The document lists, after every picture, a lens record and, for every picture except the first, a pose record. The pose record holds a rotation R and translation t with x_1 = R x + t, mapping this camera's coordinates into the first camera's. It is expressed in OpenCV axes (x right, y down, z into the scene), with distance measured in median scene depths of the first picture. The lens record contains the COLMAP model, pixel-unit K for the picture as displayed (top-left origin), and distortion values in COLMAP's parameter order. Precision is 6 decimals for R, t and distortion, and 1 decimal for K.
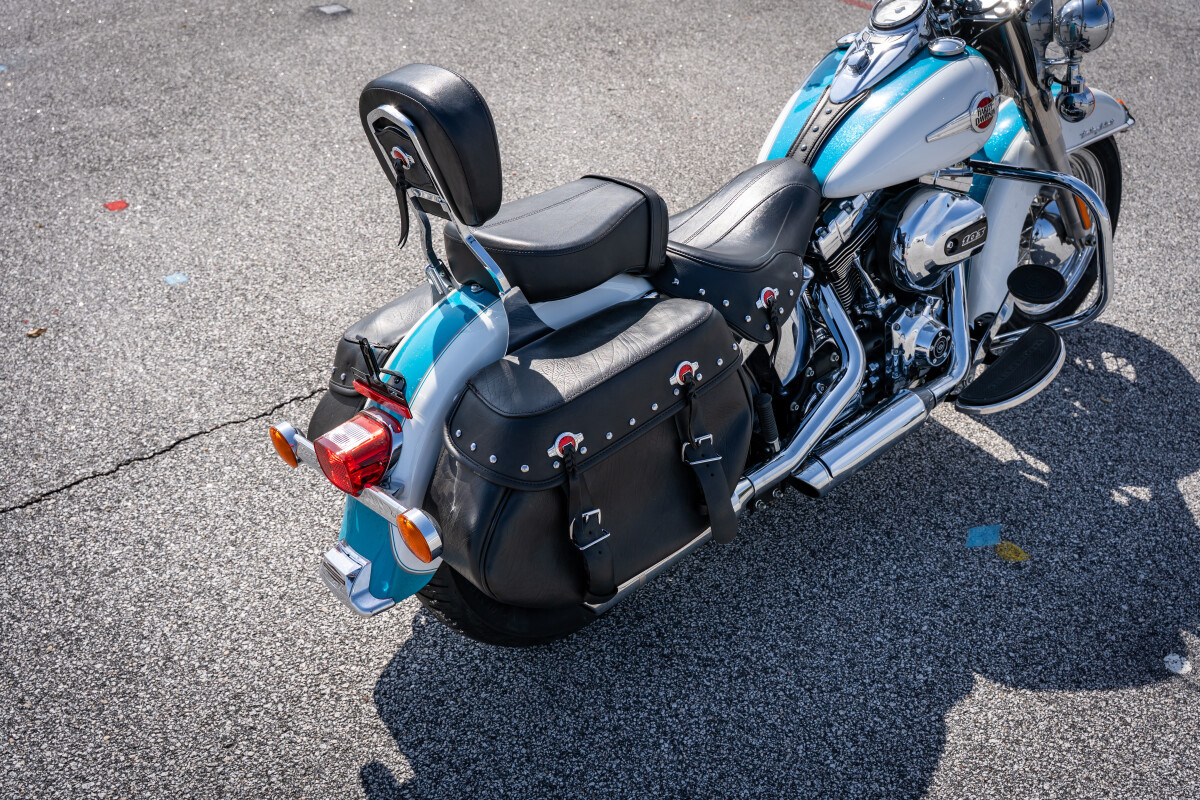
lens RADIAL K [[1129.3, 0, 598.9], [0, 1129.3, 405.6], [0, 0, 1]] dist [-0.010755, 0.000000]
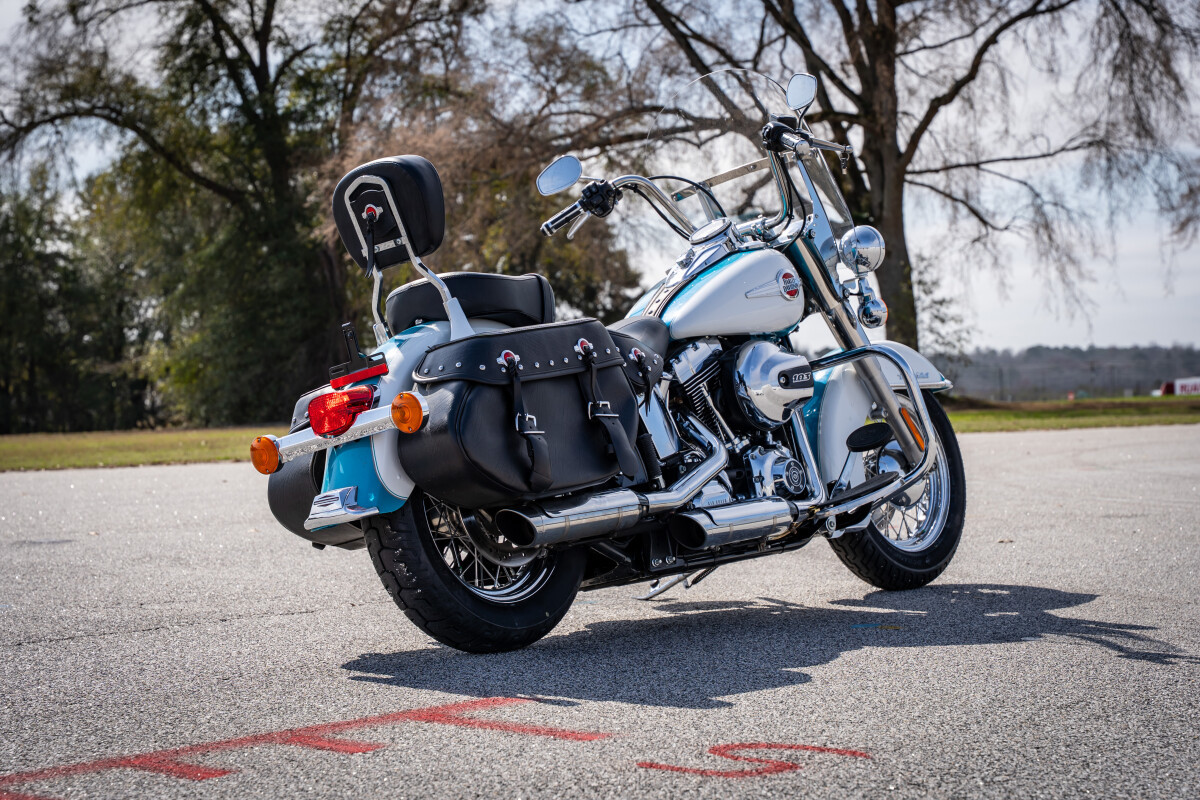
lens RADIAL K [[2285.6, 0, 600.4], [0, 2285.6, 400.9], [0, 0, 1]] dist [-0.026086, 0.000000]
pose [[0.985178, -0.036162, 0.167679, -0.316473], [0.126373, 0.814009, -0.566938, 1.363027], [-0.115991, 0.579726, 0.806514, -1.016694]]
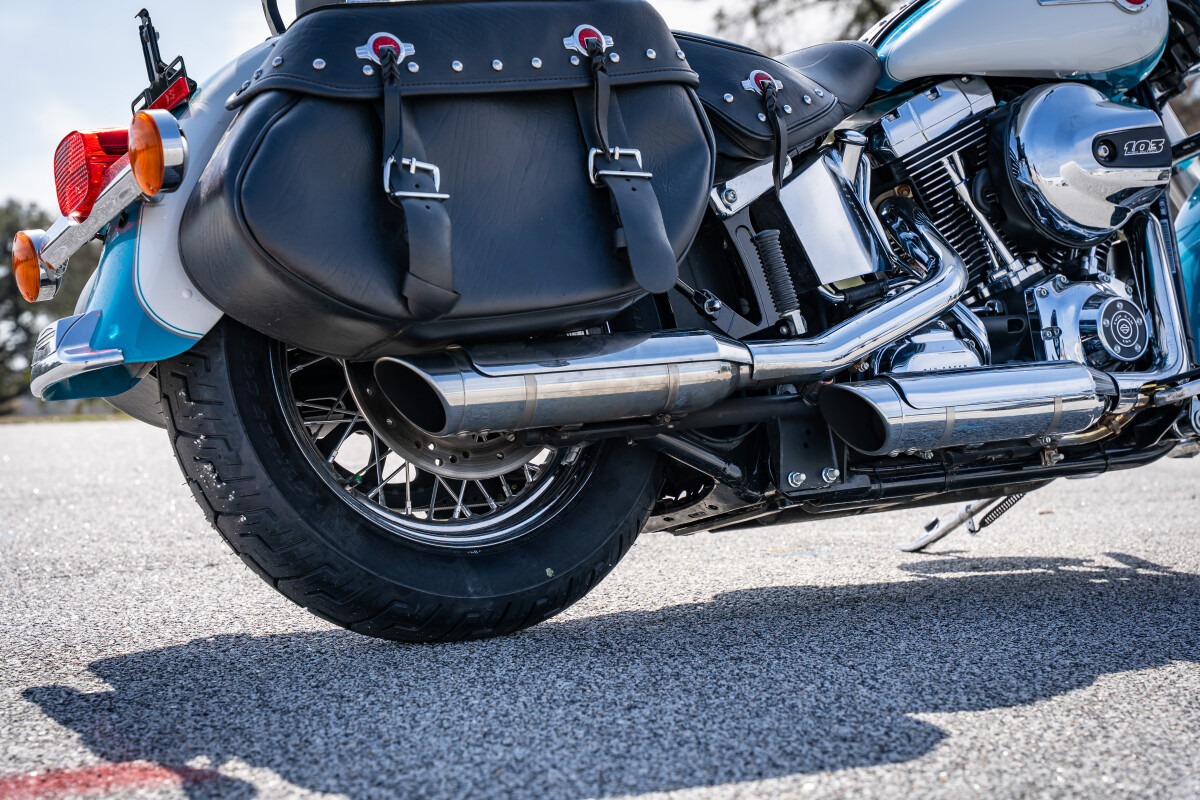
lens RADIAL K [[2000.6, 0, 602.6], [0, 2000.6, 399.1], [0, 0, 1]] dist [0.038052, 0.000000]
pose [[0.987124, -0.036138, -0.155820, 0.227222], [-0.059414, 0.821616, -0.566936, 0.715202], [0.148513, 0.568894, 0.808890, 0.126745]]
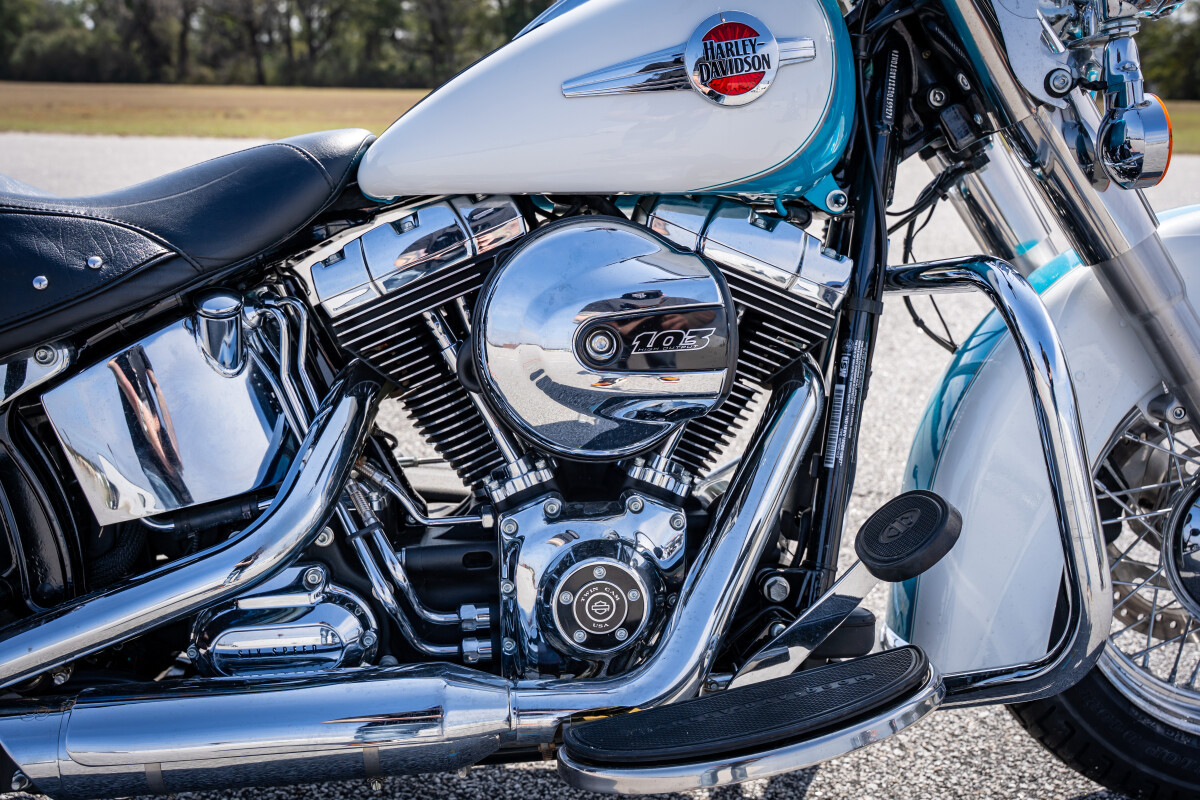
lens RADIAL K [[1154.2, 0, 598.6], [0, 1154.2, 400.1], [0, 0, 1]] dist [-0.002135, 0.000000]
pose [[0.810129, 0.164085, -0.562821, 0.623505], [-0.346405, 0.908494, -0.233755, -0.025802], [0.472964, 0.384336, 0.792837, 0.746648]]
